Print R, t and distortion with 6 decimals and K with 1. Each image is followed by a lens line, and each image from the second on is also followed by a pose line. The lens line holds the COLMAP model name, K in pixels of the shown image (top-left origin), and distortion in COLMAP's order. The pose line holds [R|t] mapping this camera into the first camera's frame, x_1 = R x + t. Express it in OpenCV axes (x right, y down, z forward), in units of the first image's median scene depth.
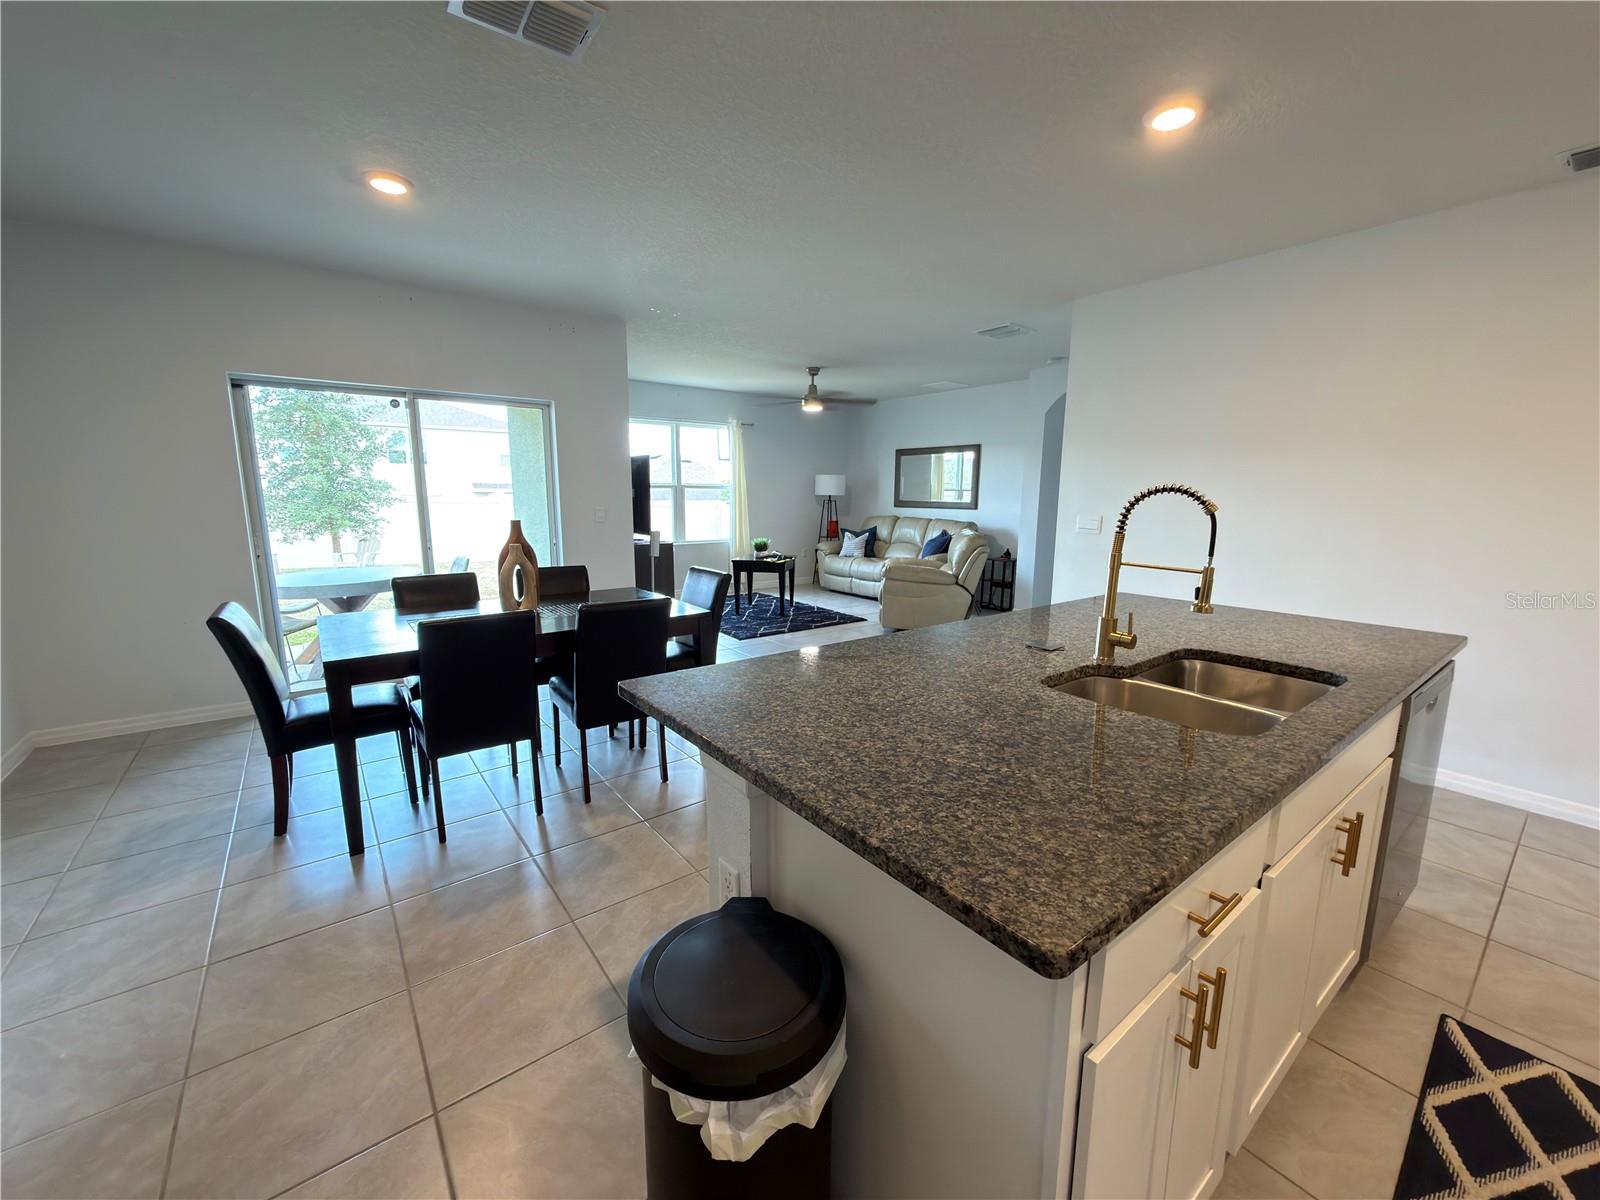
lens RADIAL K [[637.5, 0, 802.8], [0, 637.5, 600.8], [0, 0, 1]] dist [0.000403, -0.000048]
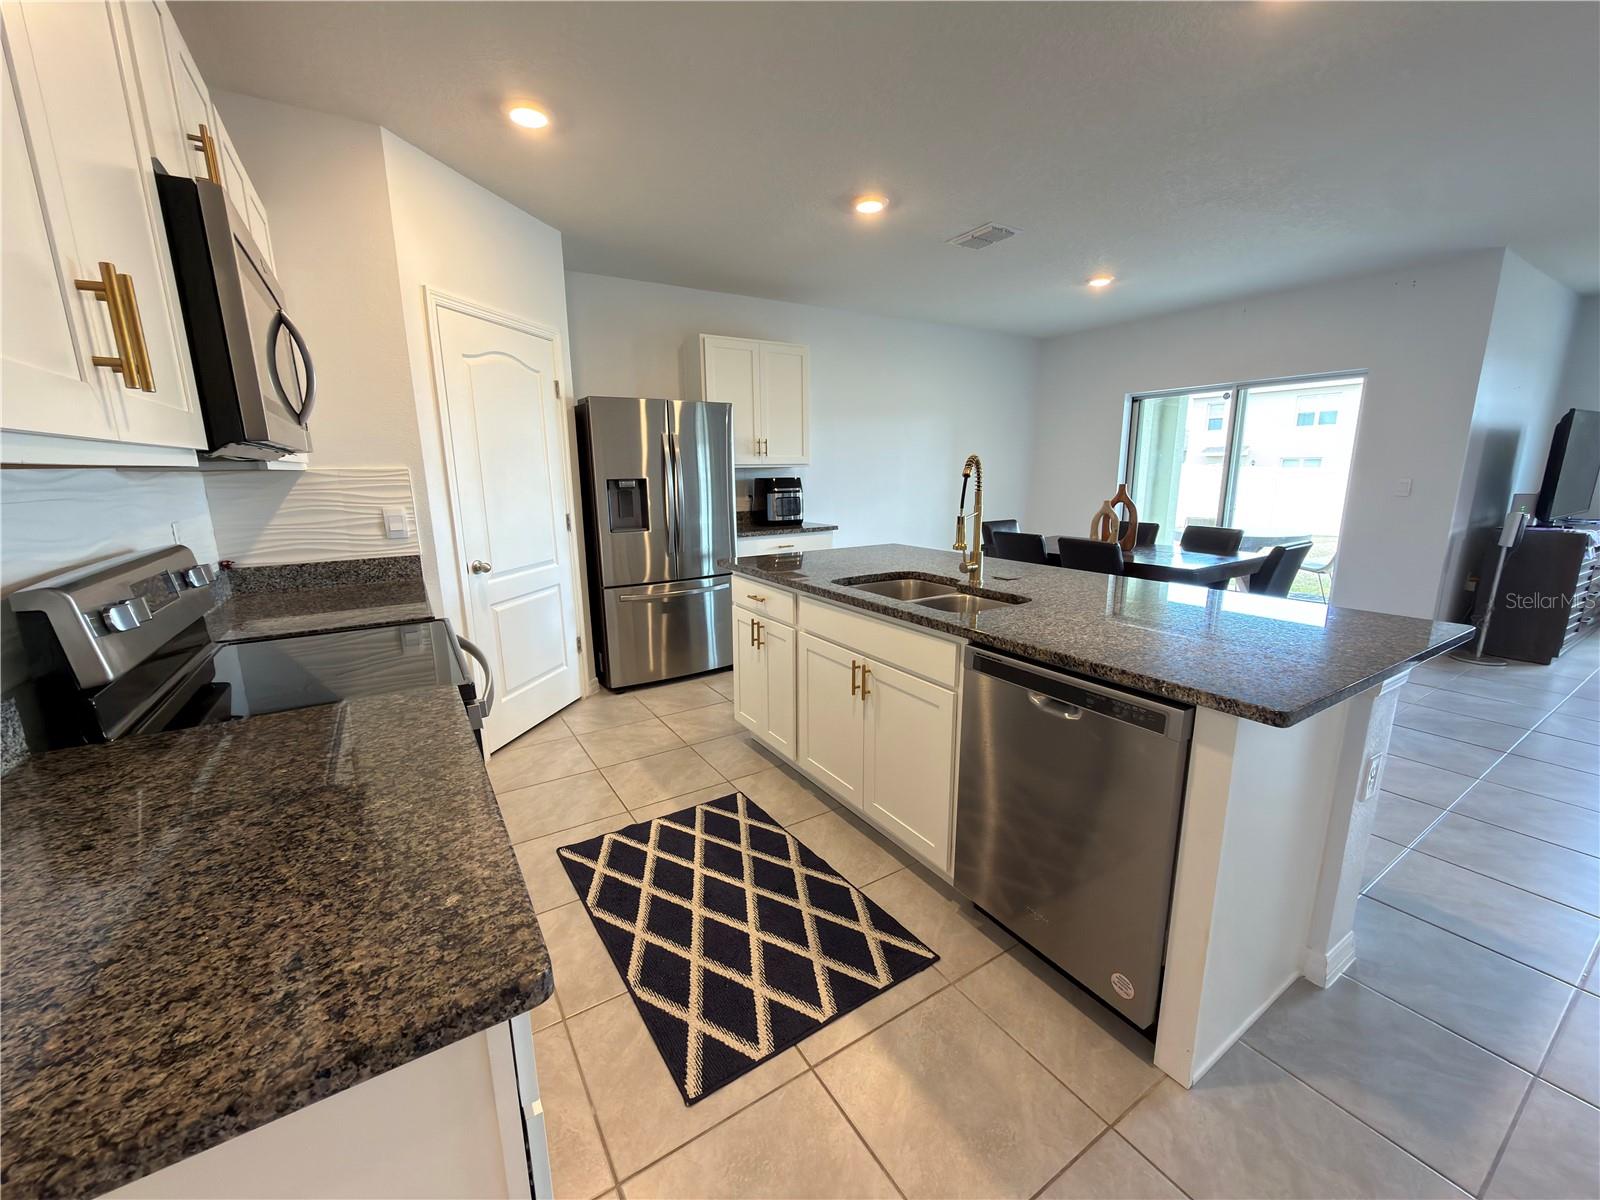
lens RADIAL K [[637.5, 0, 802.0], [0, 637.5, 600.4], [0, 0, 1]] dist [0.000403, -0.000048]
pose [[-0.093791, 0.195679, -0.976173, 2.046754], [-0.158151, 0.965117, 0.208658, -0.109497], [0.982950, 0.173953, -0.059573, 0.778214]]
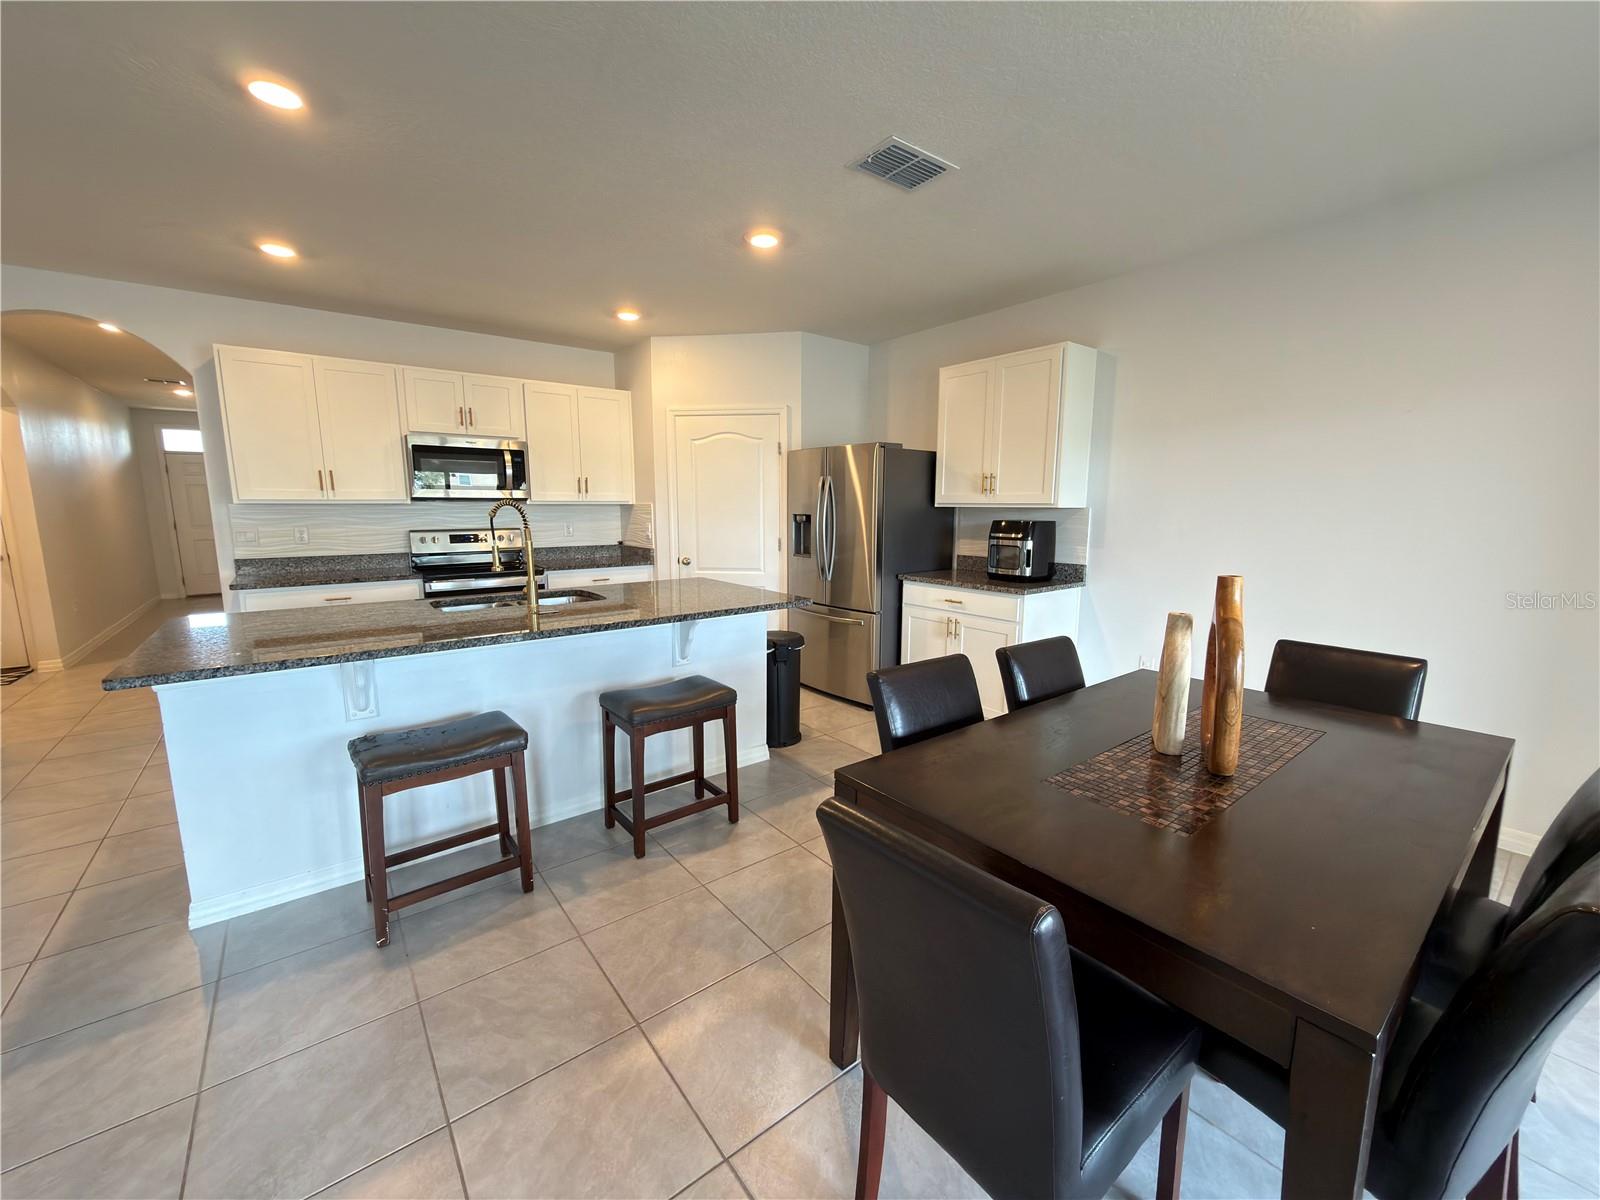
lens RADIAL K [[637.5, 0, 802.4], [0, 637.5, 600.0], [0, 0, 1]] dist [0.000403, -0.000048]
pose [[-0.999920, -0.010975, -0.006317, -0.225554], [-0.012407, 0.948876, 0.315404, -0.489133], [0.002533, 0.315457, -0.948937, 2.781925]]
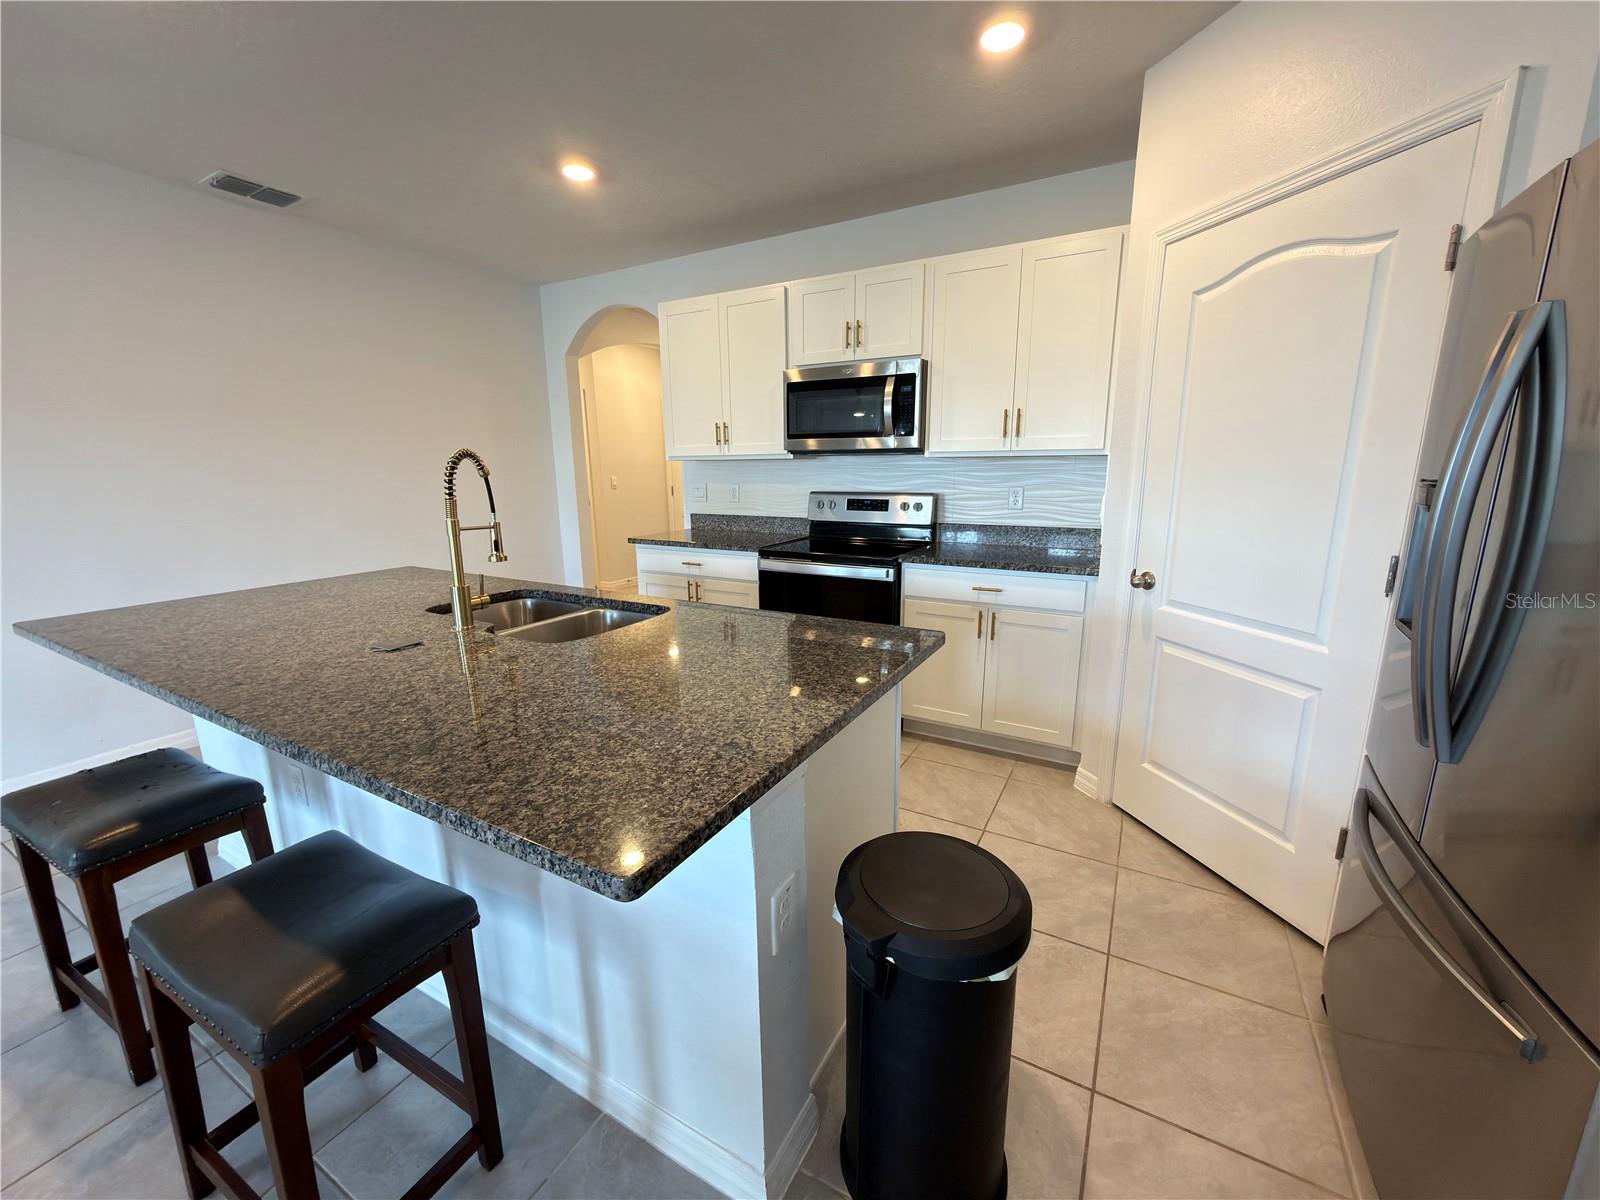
lens RADIAL K [[637.5, 0, 794.6], [0, 637.5, 599.5], [0, 0, 1]] dist [0.000403, -0.000048]
pose [[-0.381799, -0.199372, 0.902486, -0.658675], [0.163558, 0.946471, 0.278283, -0.155111], [-0.909658, 0.253856, -0.328753, 0.926684]]
